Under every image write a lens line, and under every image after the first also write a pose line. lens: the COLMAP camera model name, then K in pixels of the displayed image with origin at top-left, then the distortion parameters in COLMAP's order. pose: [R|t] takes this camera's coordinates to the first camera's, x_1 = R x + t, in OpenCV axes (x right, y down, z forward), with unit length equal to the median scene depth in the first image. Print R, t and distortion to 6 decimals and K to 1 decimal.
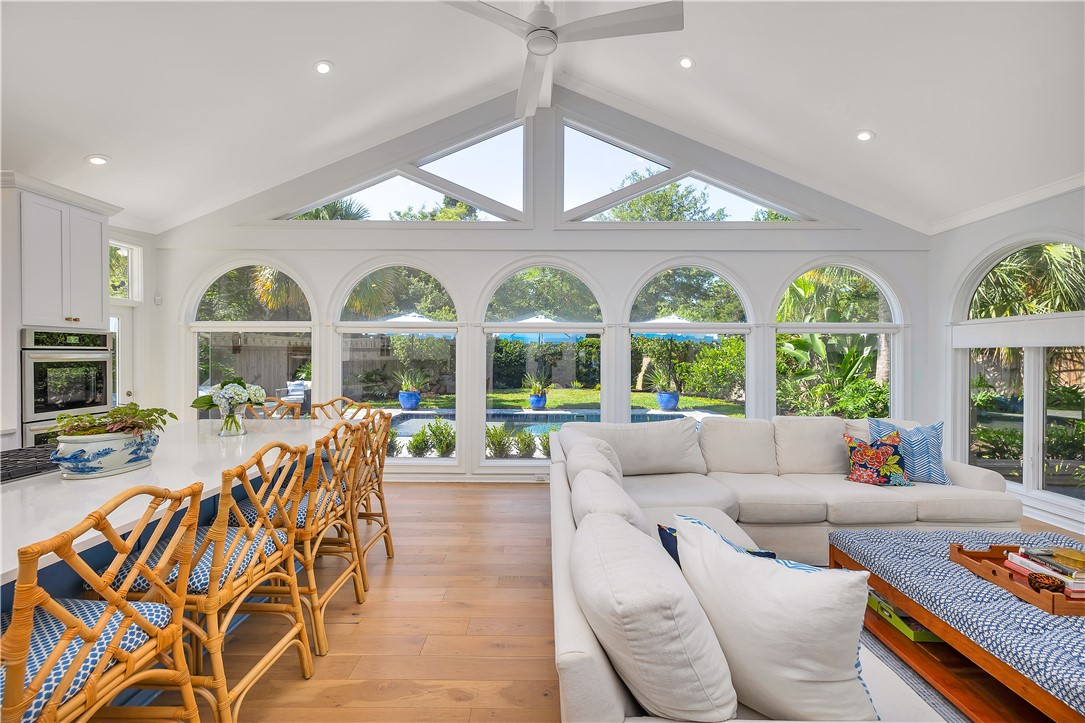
lens RADIAL K [[461.6, 0, 547.2], [0, 461.6, 358.6], [0, 0, 1]] dist [0.000626, -0.000262]
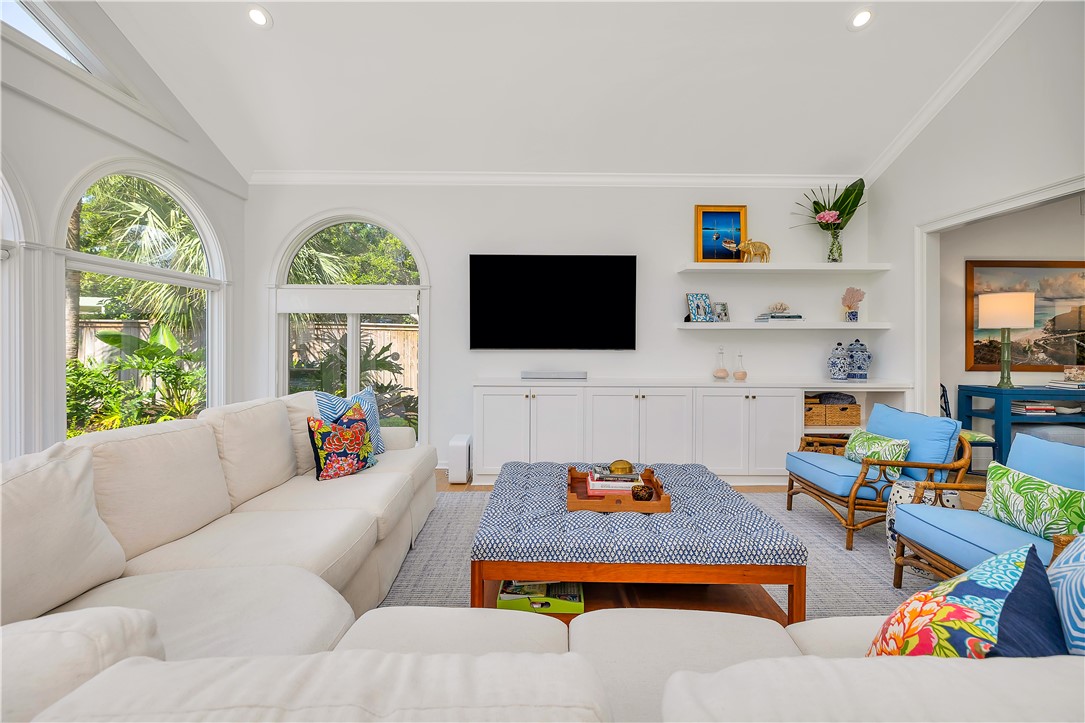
lens RADIAL K [[467.9, 0, 543.2], [0, 467.9, 339.8], [0, 0, 1]] dist [-0.002373, -0.000646]
pose [[-0.000099, 0.001722, 0.999999, -0.237777], [-0.000376, 0.999998, -0.001722, 0.143276], [-1.000000, -0.000376, -0.000098, 2.039482]]
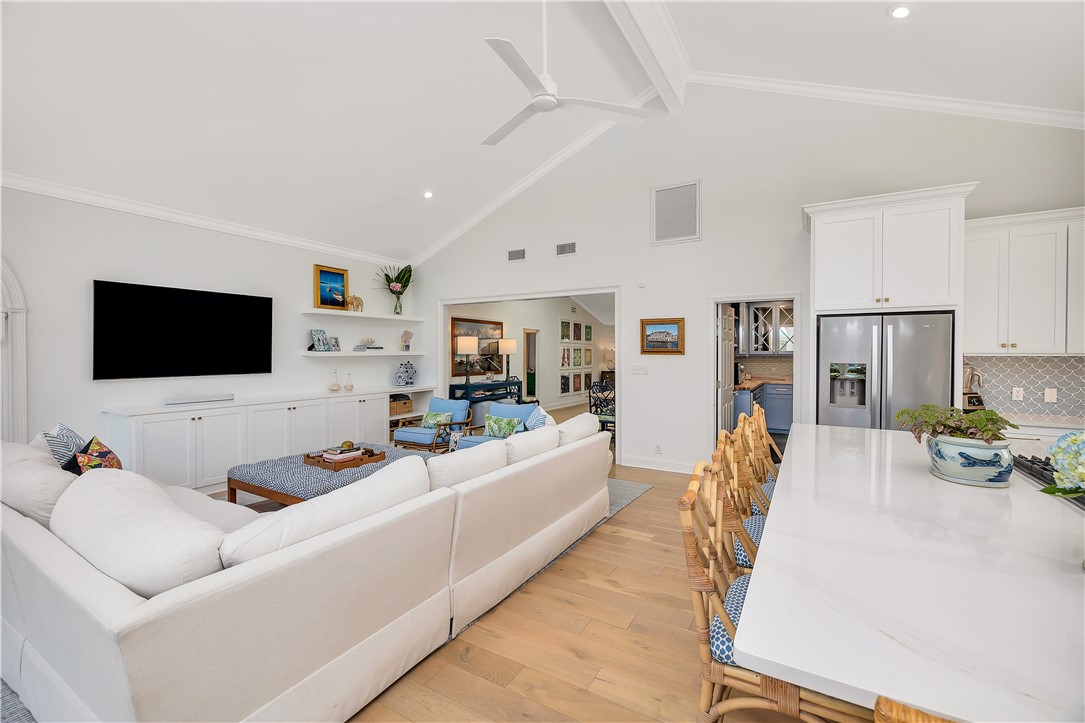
lens RADIAL K [[461.6, 0, 547.2], [0, 461.6, 358.6], [0, 0, 1]] dist [0.000626, -0.000262]
pose [[-0.863193, -0.006591, 0.504832, -1.478975], [0.002113, 0.999859, 0.016667, -0.041019], [-0.504870, 0.015453, -0.863057, 4.420253]]
